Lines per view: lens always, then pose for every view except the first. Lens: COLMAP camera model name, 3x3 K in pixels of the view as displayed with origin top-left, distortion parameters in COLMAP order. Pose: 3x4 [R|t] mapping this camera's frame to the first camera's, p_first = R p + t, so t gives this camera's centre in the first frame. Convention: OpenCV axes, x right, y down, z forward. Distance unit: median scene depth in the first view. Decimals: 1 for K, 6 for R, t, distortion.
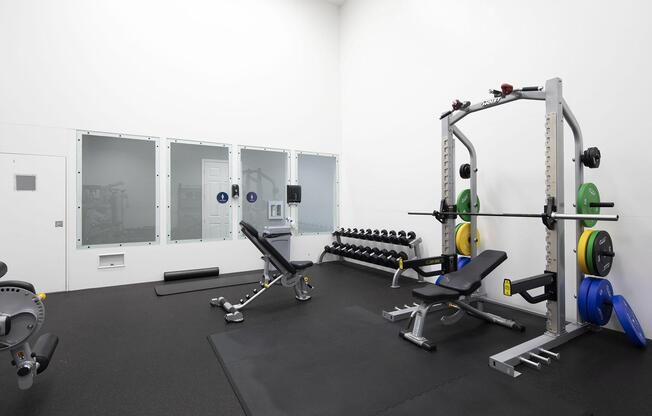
lens RADIAL K [[313.8, 0, 326.6], [0, 313.8, 208.9], [0, 0, 1]] dist [0.002256, -0.000618]
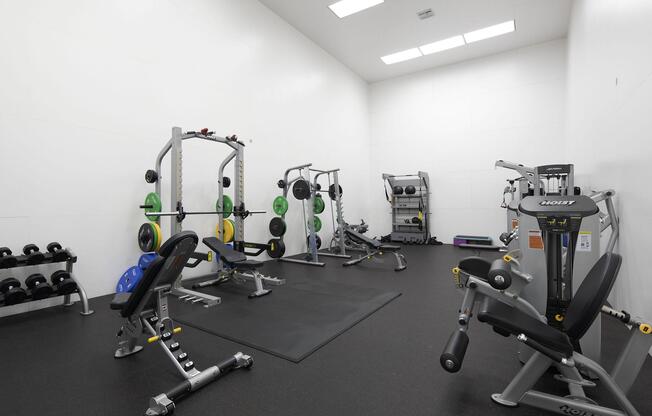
lens RADIAL K [[313.8, 0, 325.5], [0, 313.8, 206.5], [0, 0, 1]] dist [0.002256, -0.000618]
pose [[-0.446684, -0.002890, 0.894687, -1.033704], [0.001208, 0.999992, 0.003834, -0.018534], [-0.894691, 0.002793, -0.446677, 1.154449]]
